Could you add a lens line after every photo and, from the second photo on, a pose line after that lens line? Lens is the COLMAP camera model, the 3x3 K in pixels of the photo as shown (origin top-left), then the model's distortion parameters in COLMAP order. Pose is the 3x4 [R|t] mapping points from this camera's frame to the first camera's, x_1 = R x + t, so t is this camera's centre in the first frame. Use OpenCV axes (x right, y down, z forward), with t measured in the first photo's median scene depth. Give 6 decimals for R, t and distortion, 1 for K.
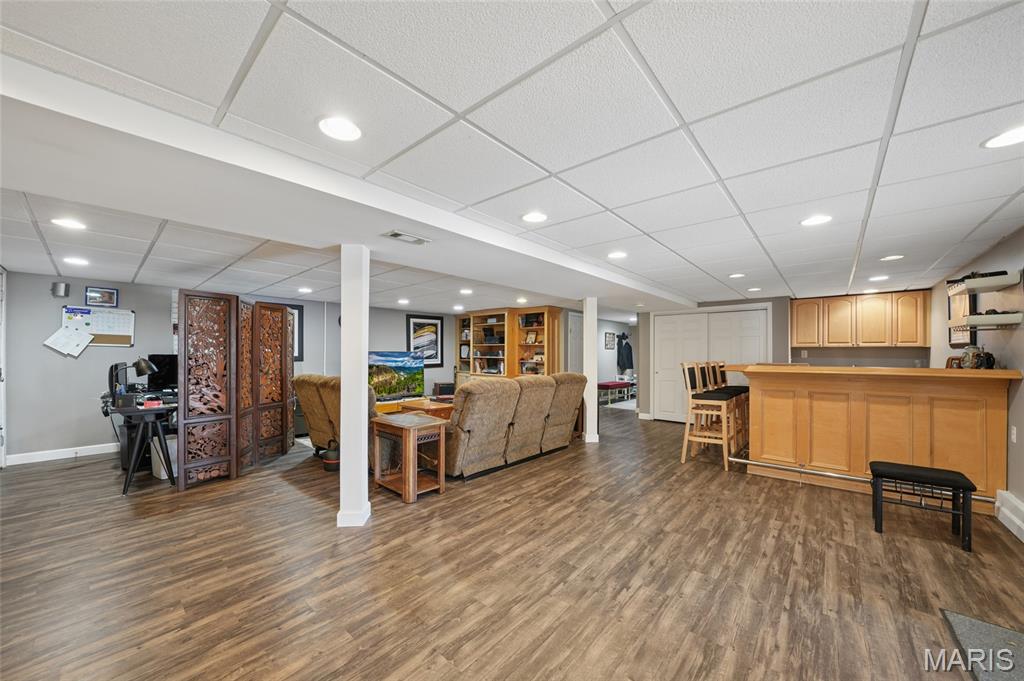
lens RADIAL K [[363.6, 0, 514.0], [0, 363.6, 343.1], [0, 0, 1]] dist [-0.025426, 0.002983]
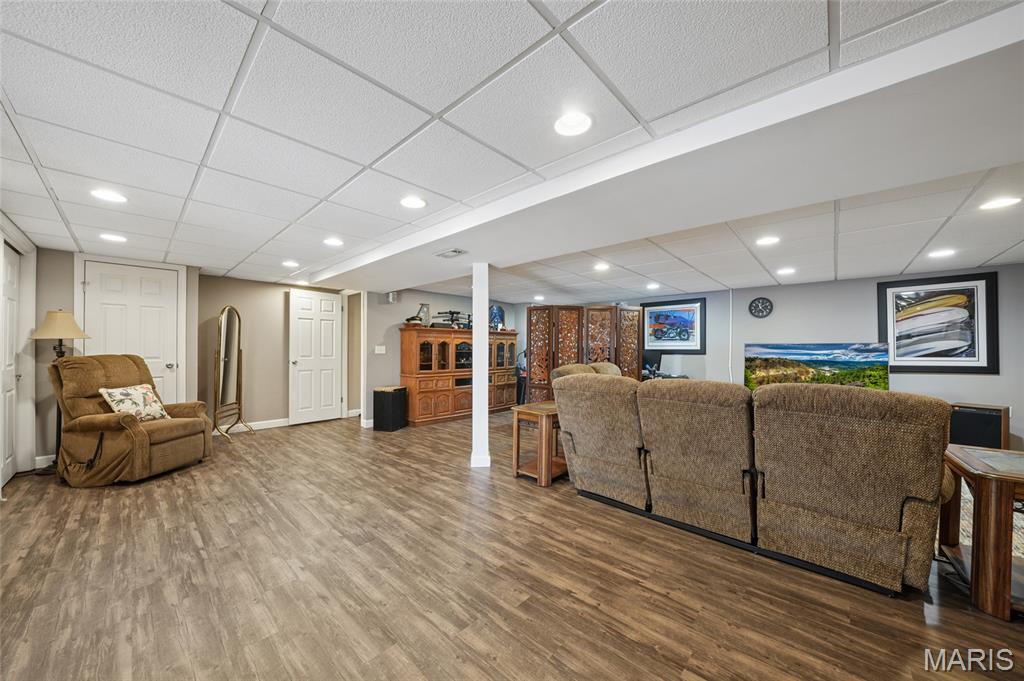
lens RADIAL K [[363.6, 0, 514.0], [0, 363.6, 343.1], [0, 0, 1]] dist [-0.025426, 0.002983]
pose [[-0.023246, -0.016661, -0.999591, 0.817903], [0.021061, 0.999631, -0.017152, 0.050716], [0.999508, -0.021451, -0.022886, 1.012925]]
